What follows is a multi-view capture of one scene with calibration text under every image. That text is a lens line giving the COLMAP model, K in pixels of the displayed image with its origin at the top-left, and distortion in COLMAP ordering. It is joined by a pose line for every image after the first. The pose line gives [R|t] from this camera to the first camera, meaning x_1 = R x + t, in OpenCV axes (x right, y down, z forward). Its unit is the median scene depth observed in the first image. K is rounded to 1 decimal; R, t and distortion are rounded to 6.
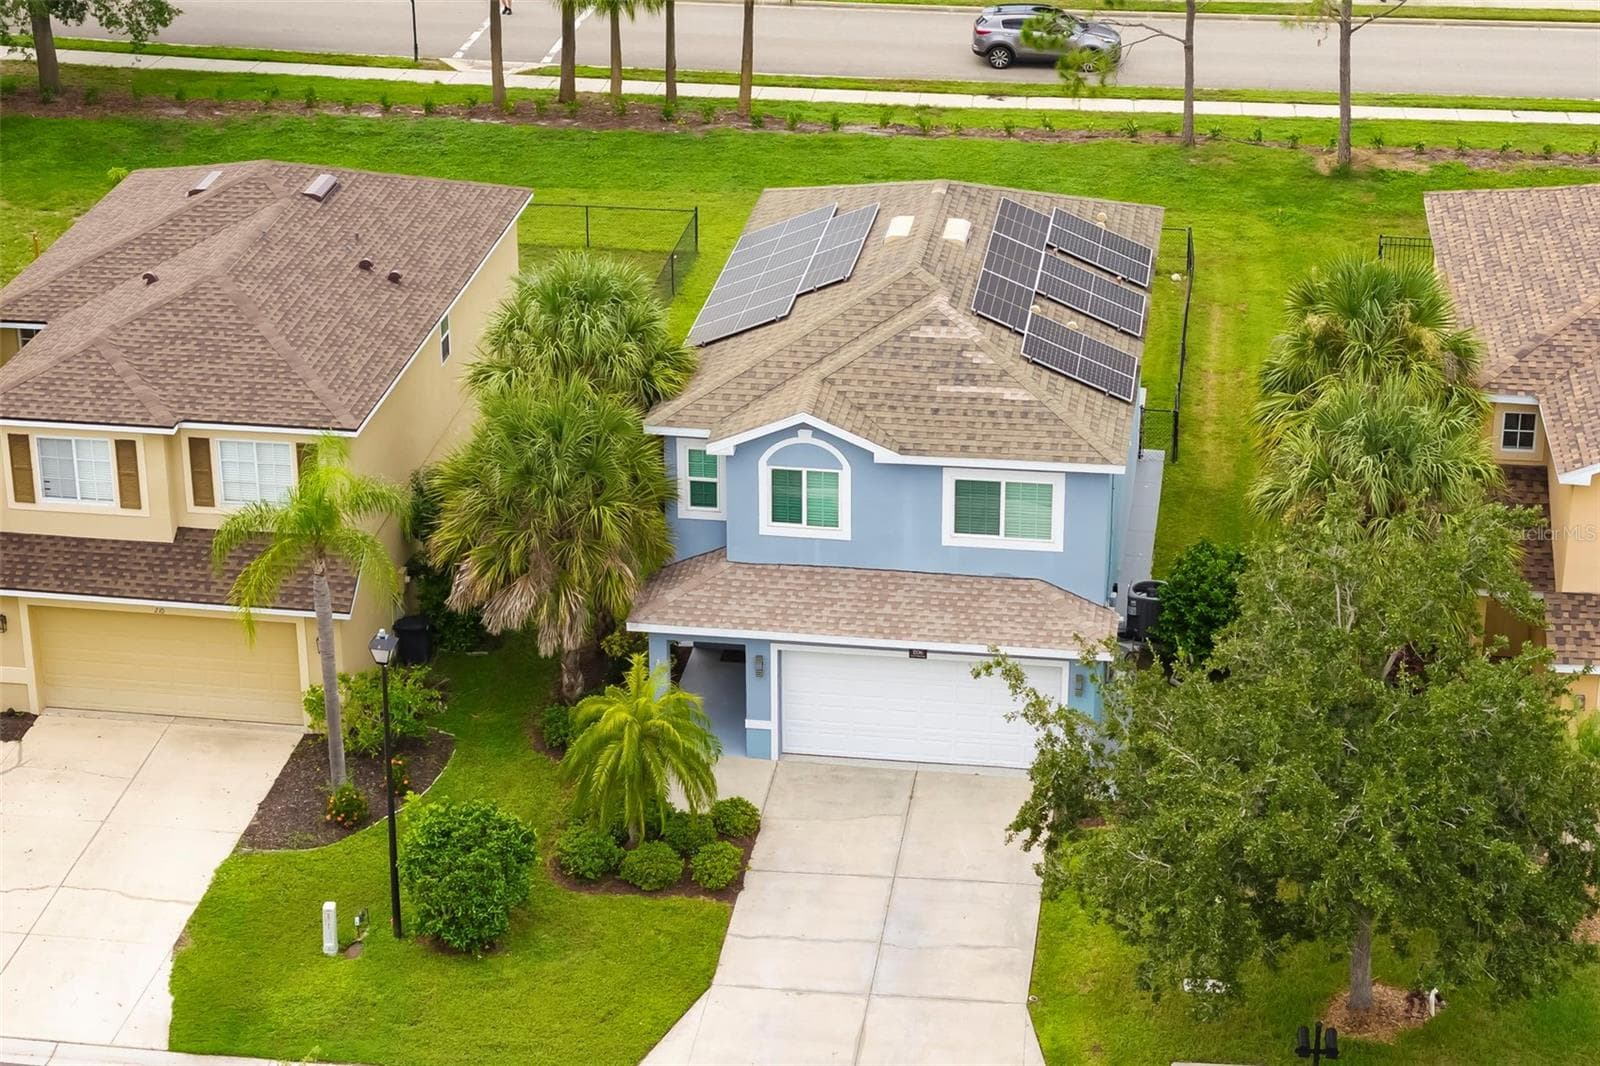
lens RADIAL K [[3104.2, 0, 796.7], [0, 3104.2, 600.9], [0, 0, 1]] dist [-0.351803, 2.693486]
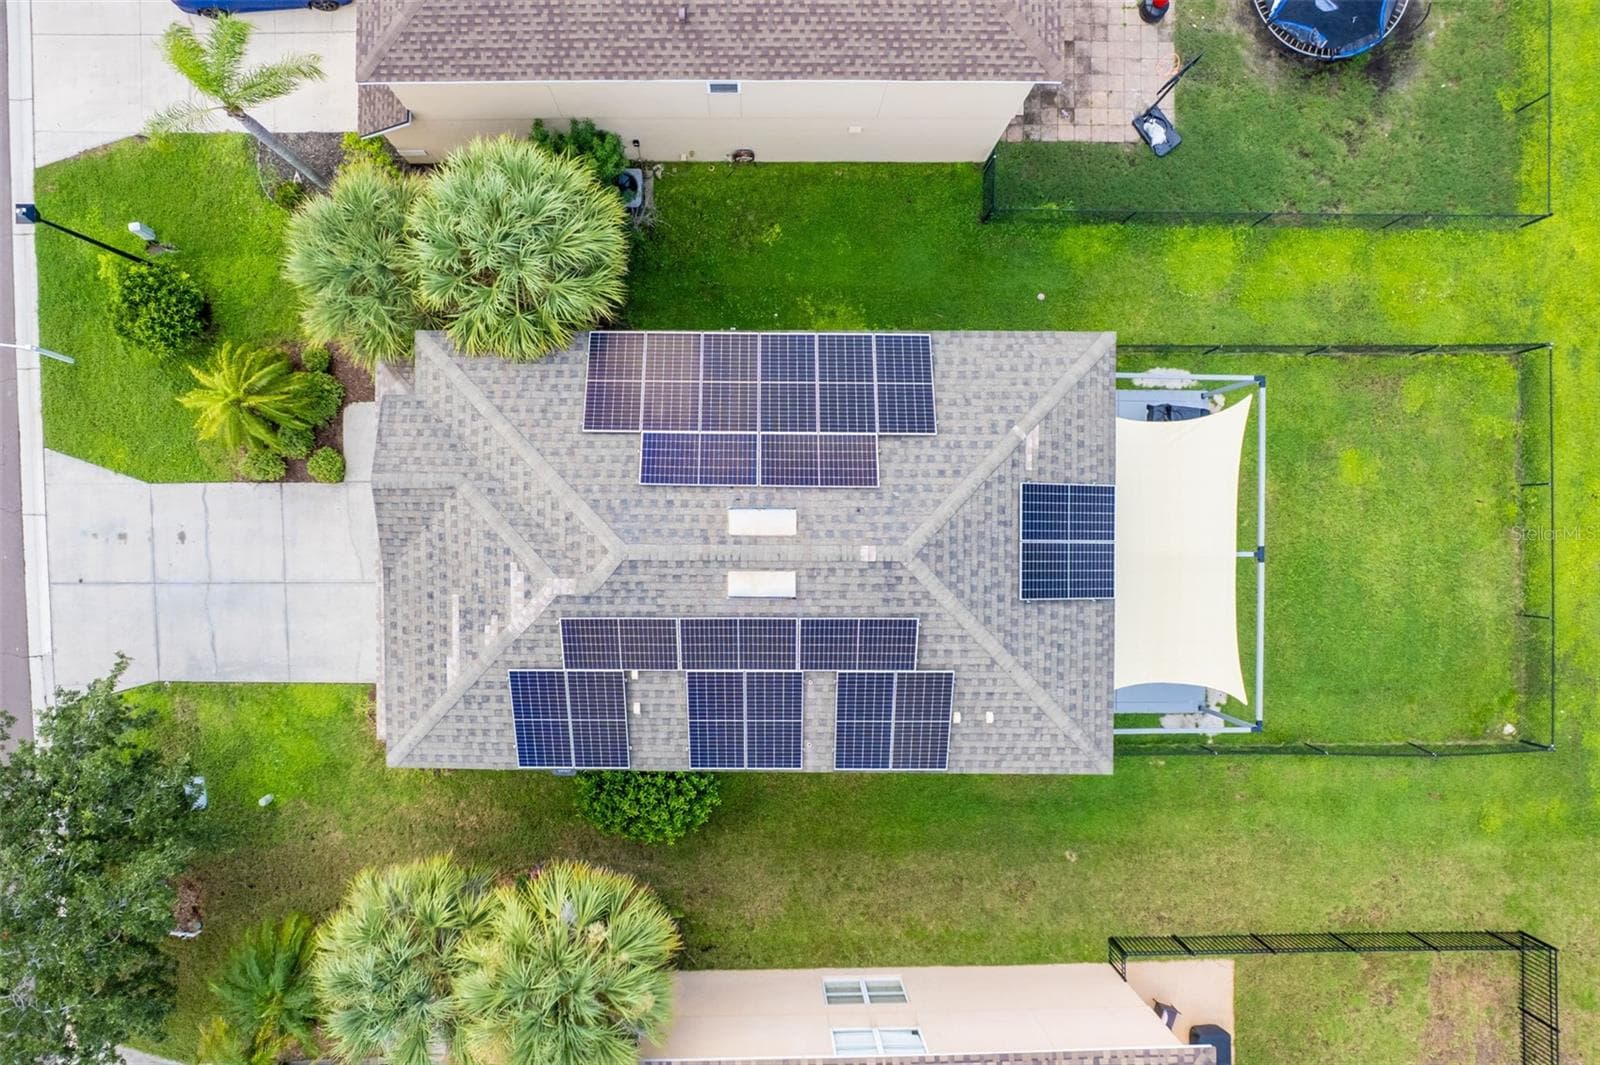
lens RADIAL K [[1135.8, 0, 800.0], [0, 1135.8, 532.5], [0, 0, 1]] dist [-0.048694, -0.000119]
pose [[0.150306, 0.988609, 0.007721, 0.038892], [-0.430099, 0.058356, 0.900894, -0.475851], [0.890181, -0.138730, 0.433971, 0.937606]]
